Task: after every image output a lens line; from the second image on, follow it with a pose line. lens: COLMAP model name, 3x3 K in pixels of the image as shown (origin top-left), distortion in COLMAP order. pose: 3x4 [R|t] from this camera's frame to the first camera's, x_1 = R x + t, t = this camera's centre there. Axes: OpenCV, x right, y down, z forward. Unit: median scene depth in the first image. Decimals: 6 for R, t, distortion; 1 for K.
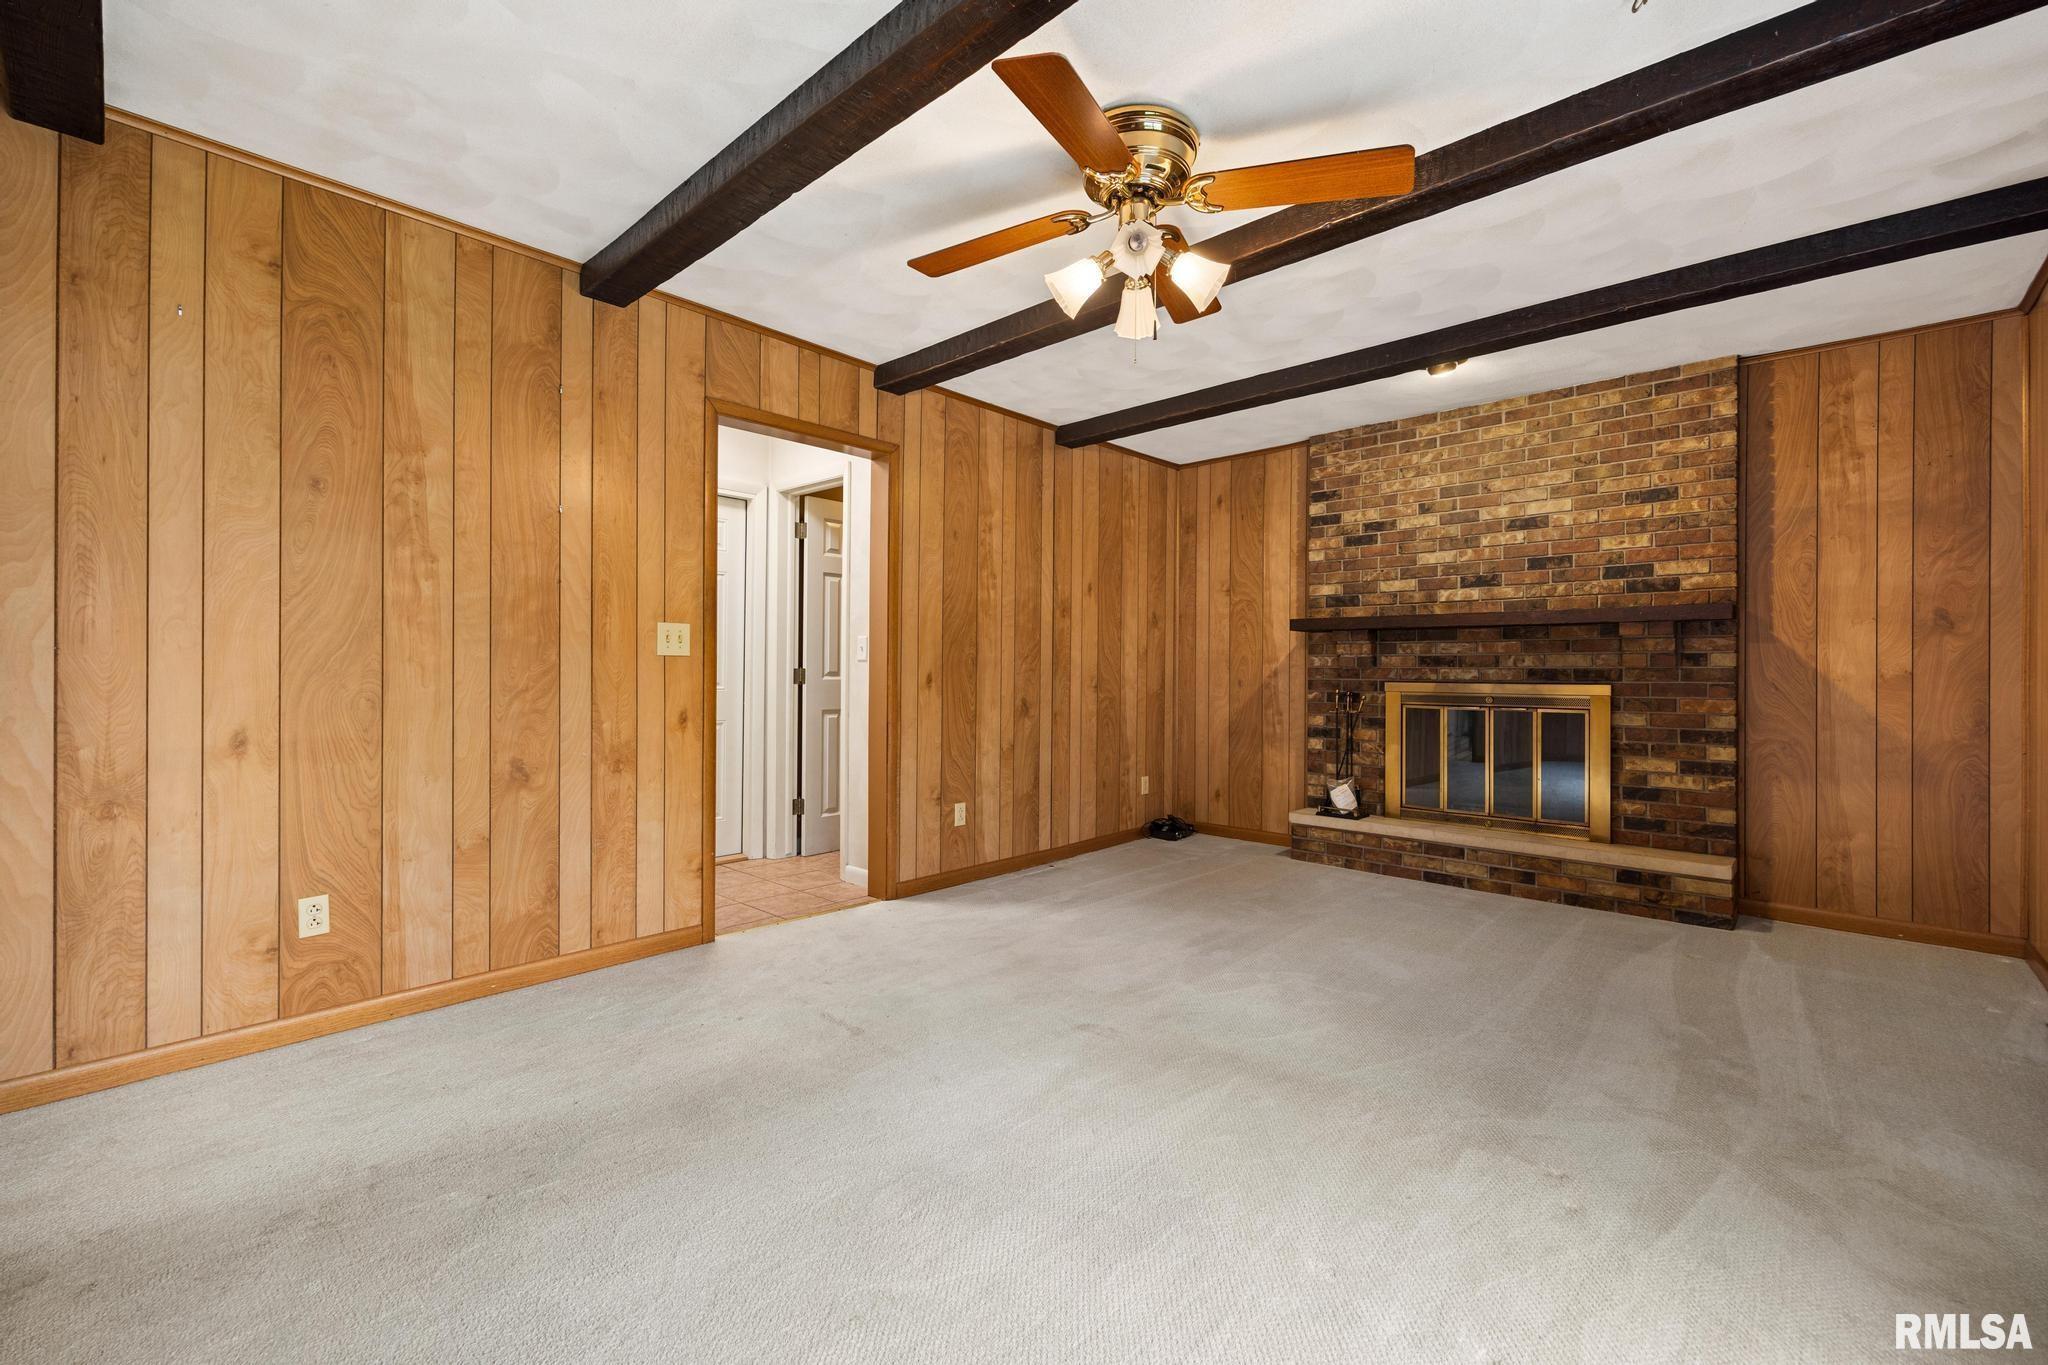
lens RADIAL K [[839.5, 0, 1018.2], [0, 839.5, 671.7], [0, 0, 1]] dist [-0.003755, 0.000265]
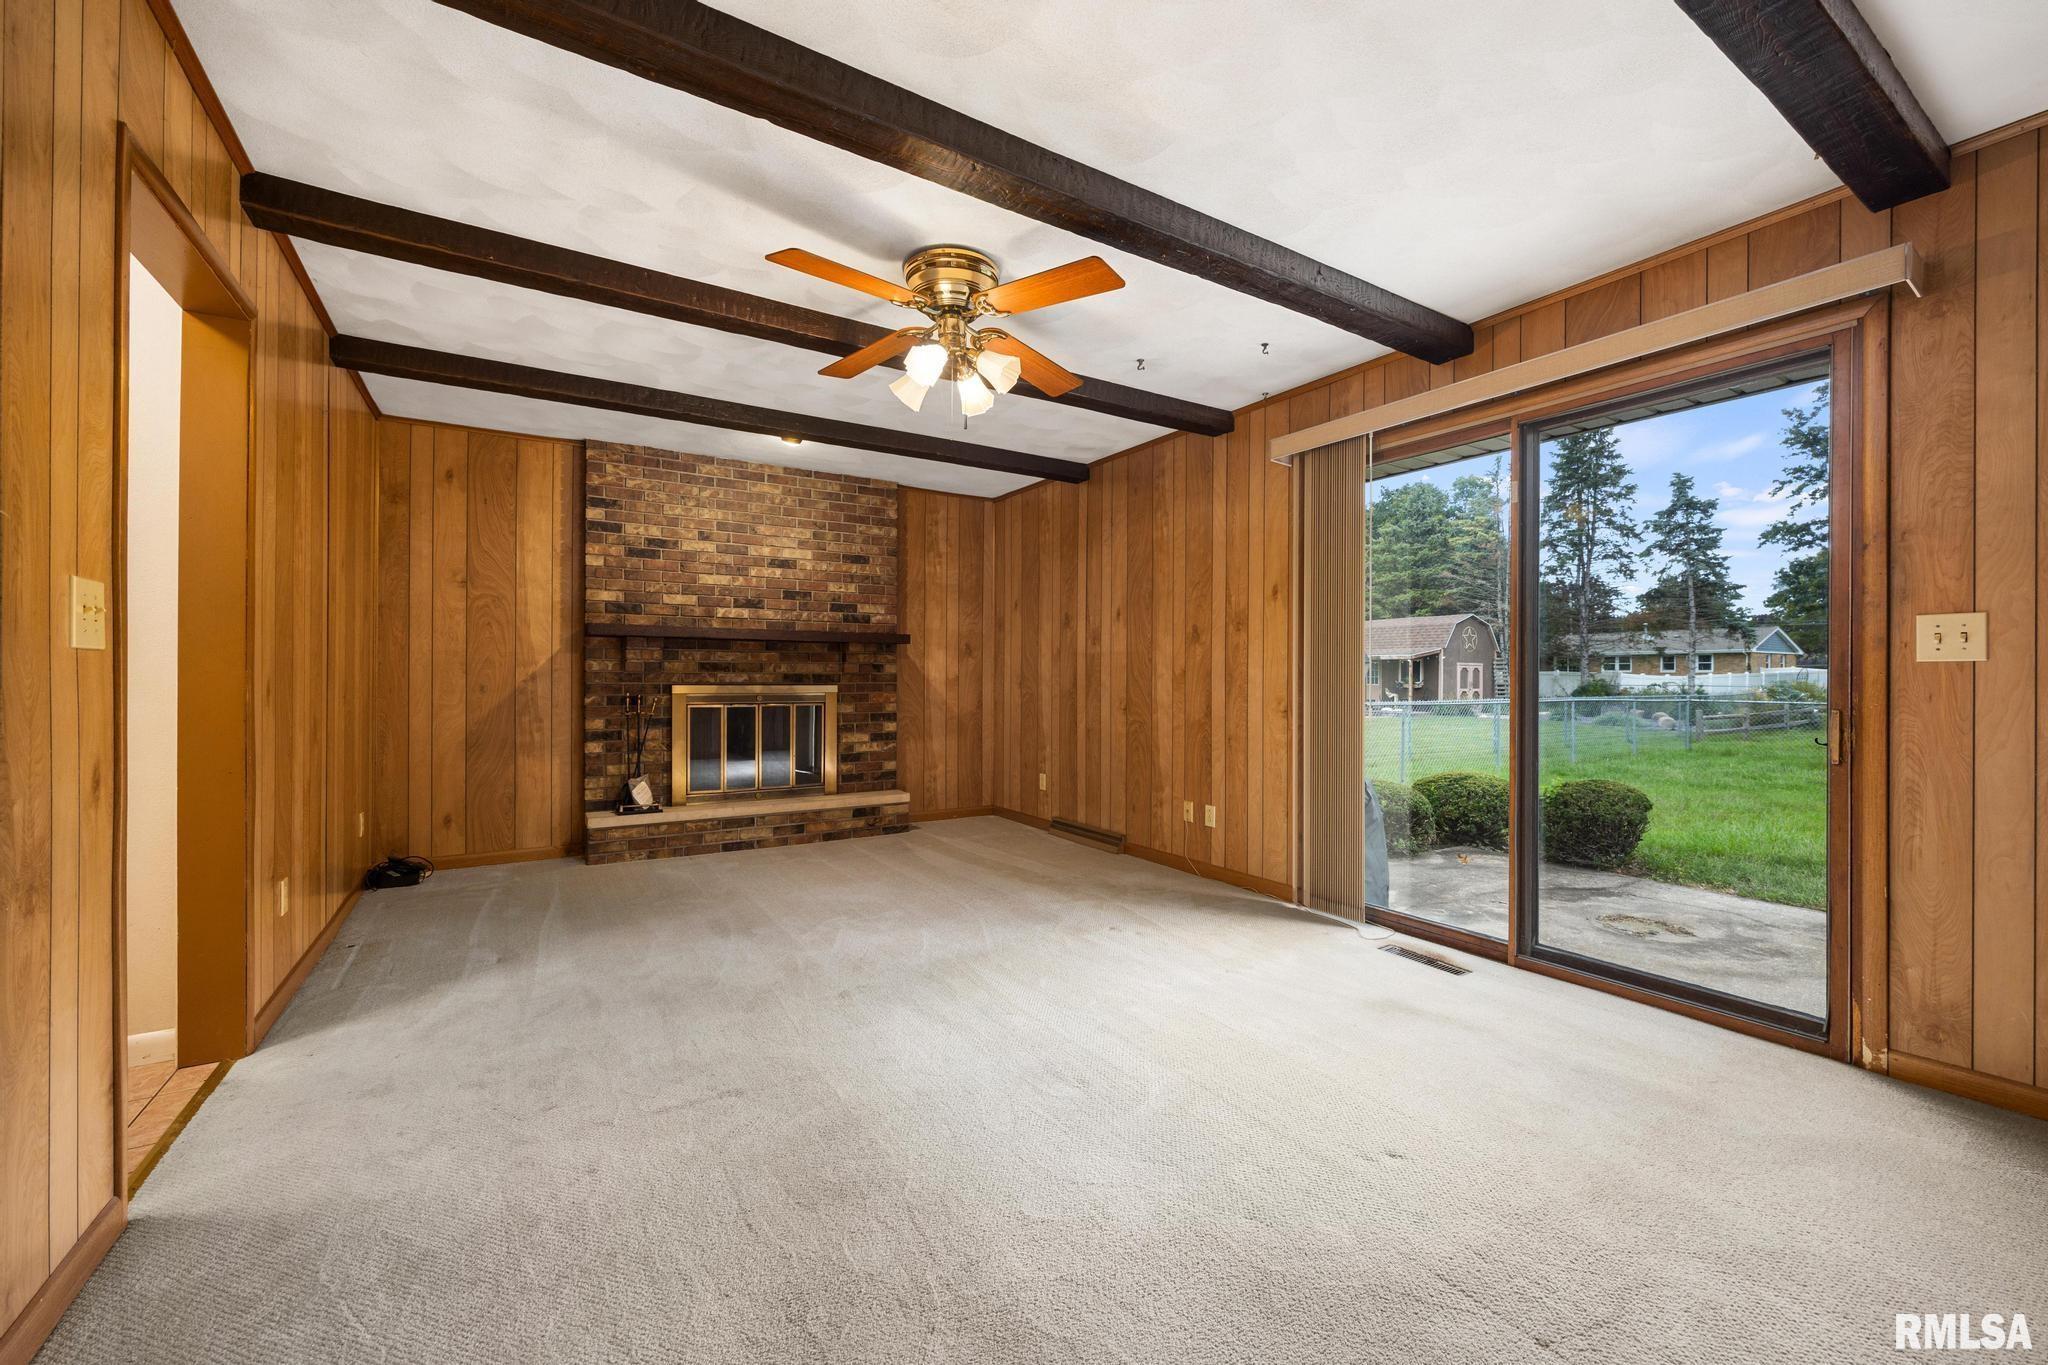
lens RADIAL K [[839.5, 0, 1022.0], [0, 839.5, 680.7], [0, 0, 1]] dist [-0.003755, 0.000265]
pose [[0.257617, -0.007886, 0.966215, -0.587248], [-0.001896, 0.999961, 0.008667, -0.004685], [-0.966245, -0.004064, 0.257592, 0.300185]]
